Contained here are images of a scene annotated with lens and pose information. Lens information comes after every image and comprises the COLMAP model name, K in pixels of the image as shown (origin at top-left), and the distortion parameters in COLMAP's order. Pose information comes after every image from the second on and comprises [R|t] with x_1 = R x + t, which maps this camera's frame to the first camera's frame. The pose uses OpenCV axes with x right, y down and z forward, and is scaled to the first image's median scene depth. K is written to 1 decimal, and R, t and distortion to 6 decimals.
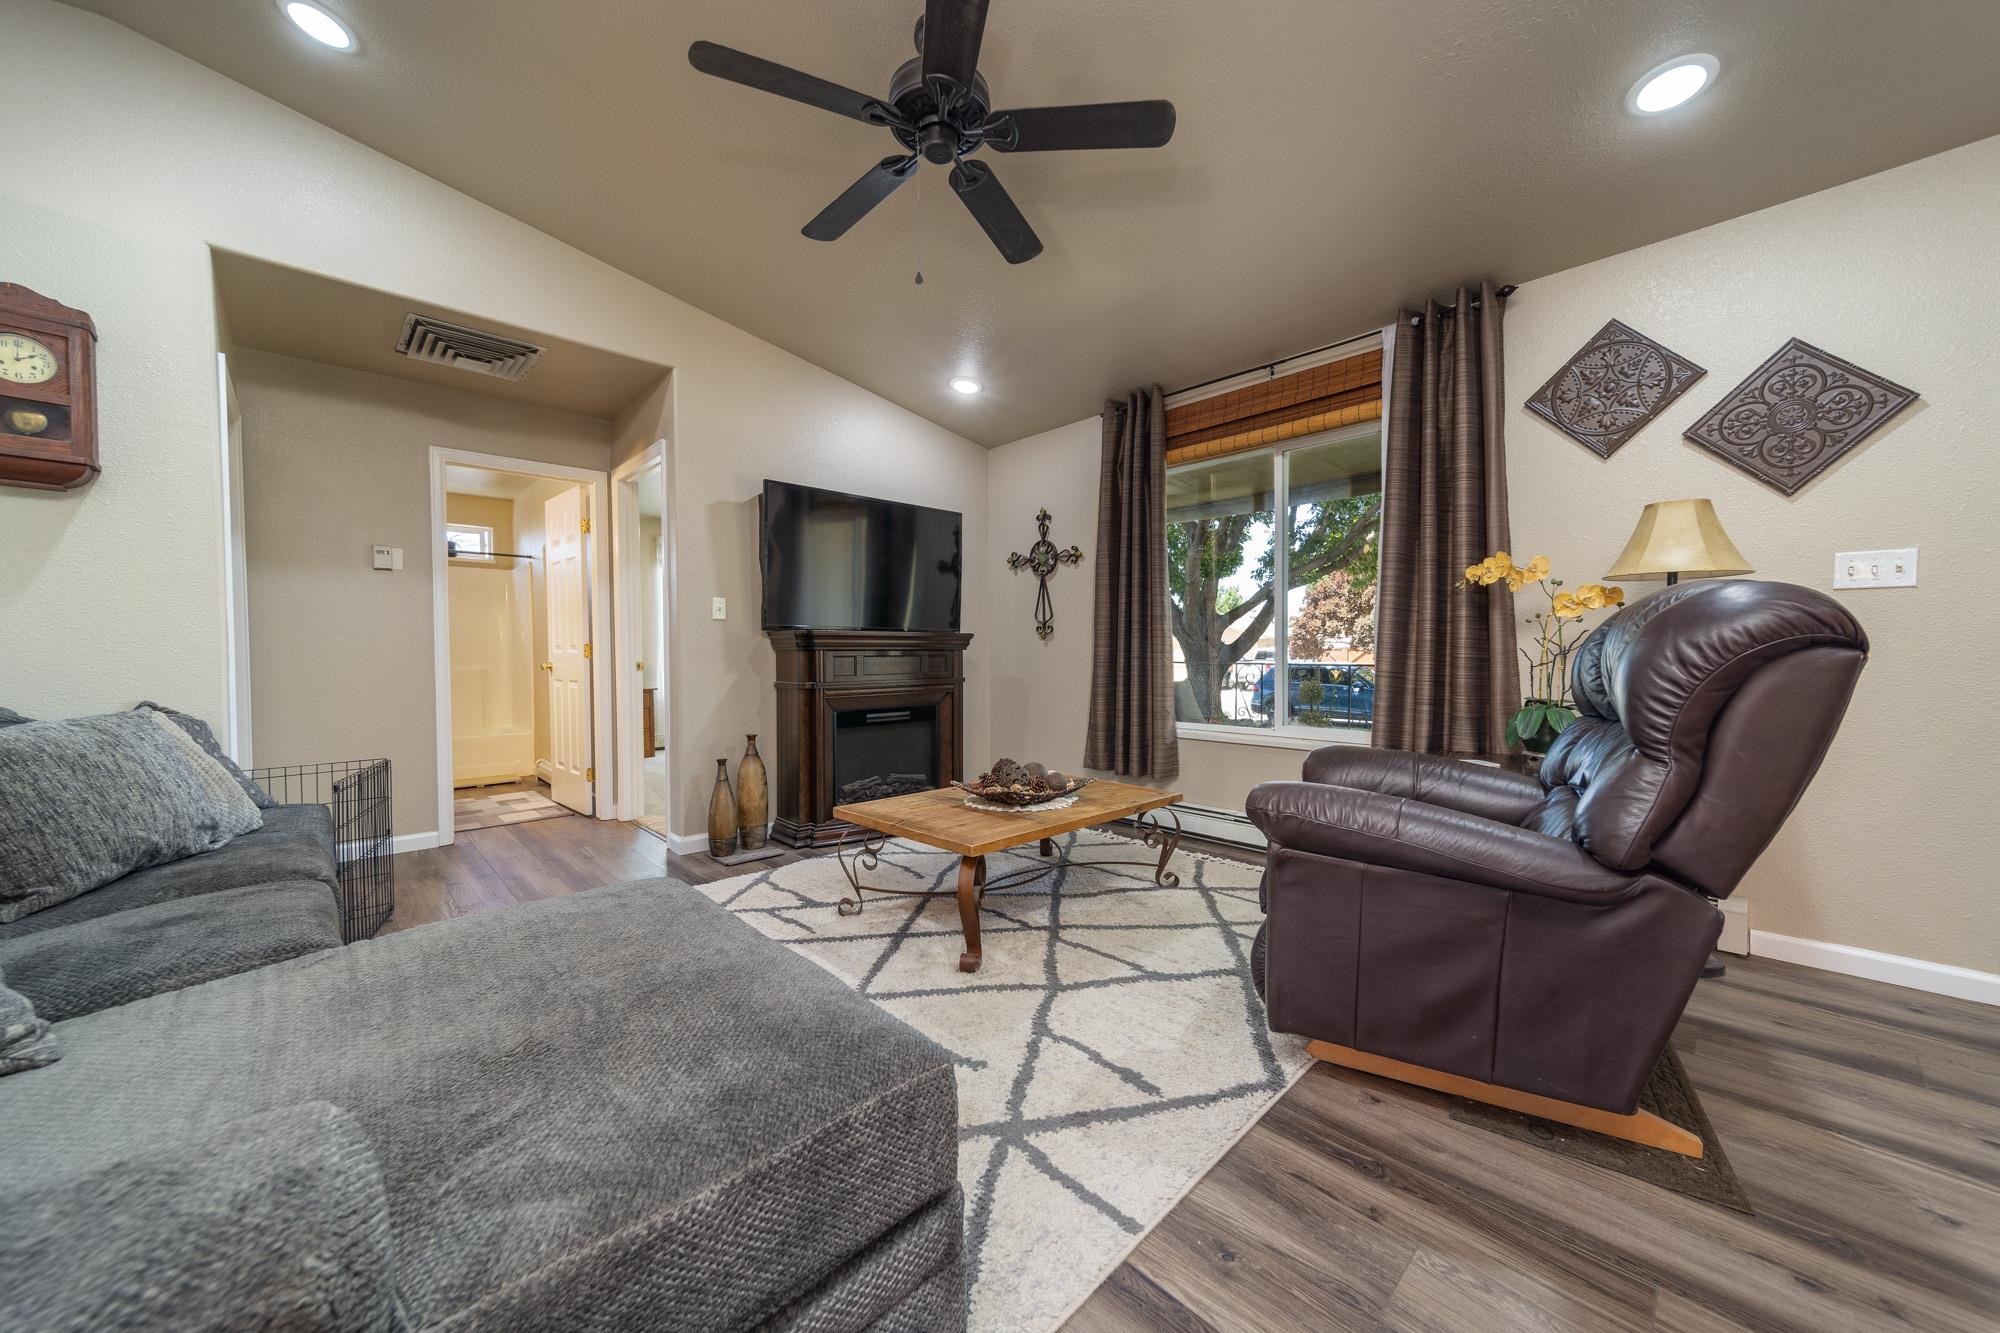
lens RADIAL K [[715.7, 0, 1003.0], [0, 715.7, 664.4], [0, 0, 1]] dist [0.006663, -0.000112]
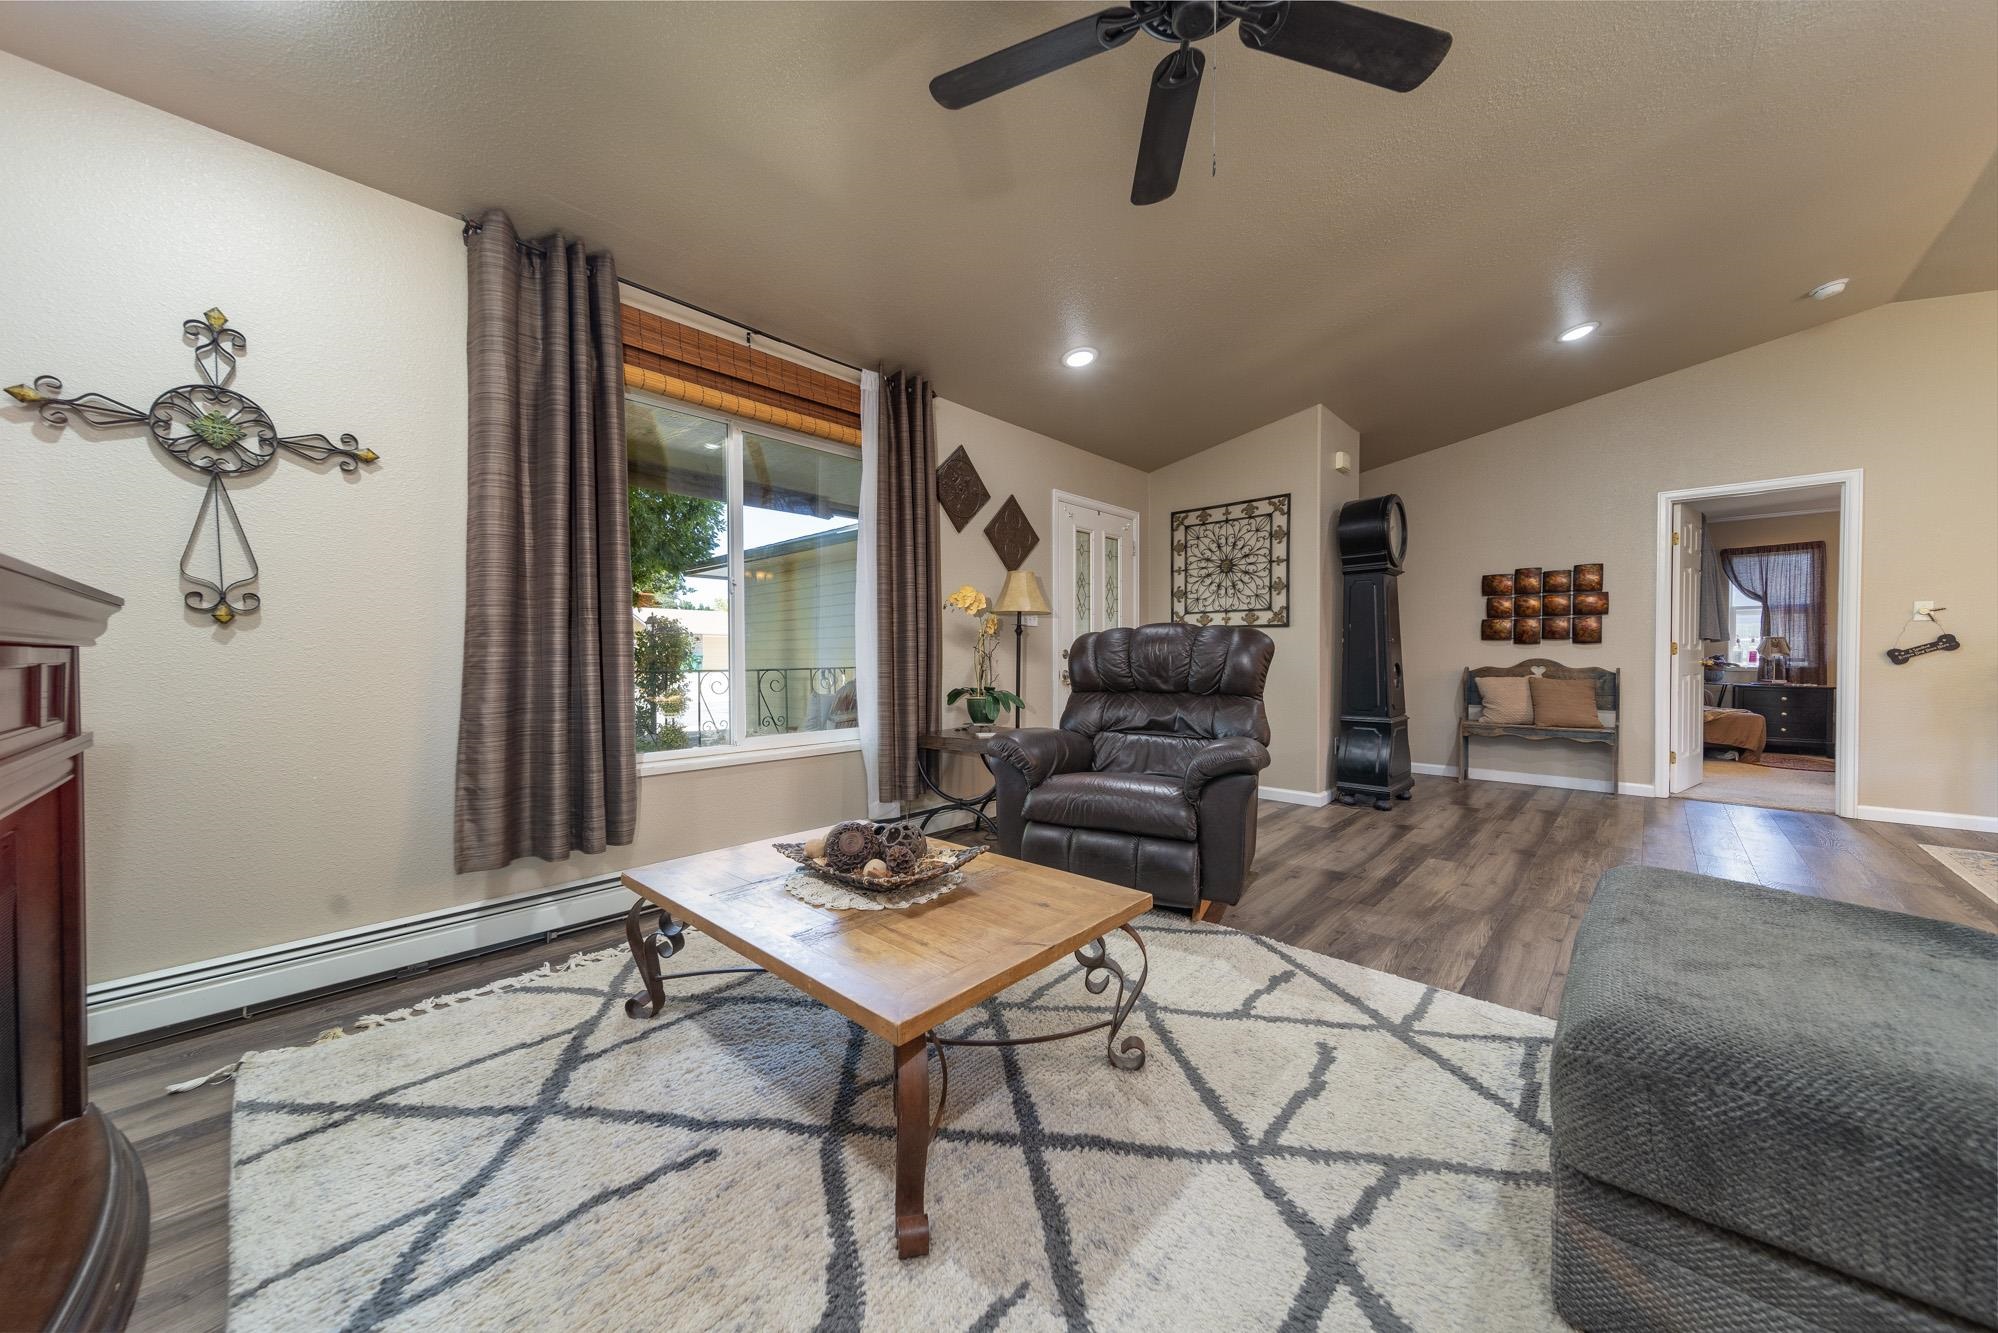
lens RADIAL K [[692.4, 0, 999.0], [0, 692.4, 666.5], [0, 0, 1]] dist [0.009100, 0.000091]
pose [[-0.058435, -0.010559, 0.998235, -0.611988], [0.019547, 0.999740, 0.011719, -0.010877], [-0.998100, 0.020198, -0.058214, 0.919091]]
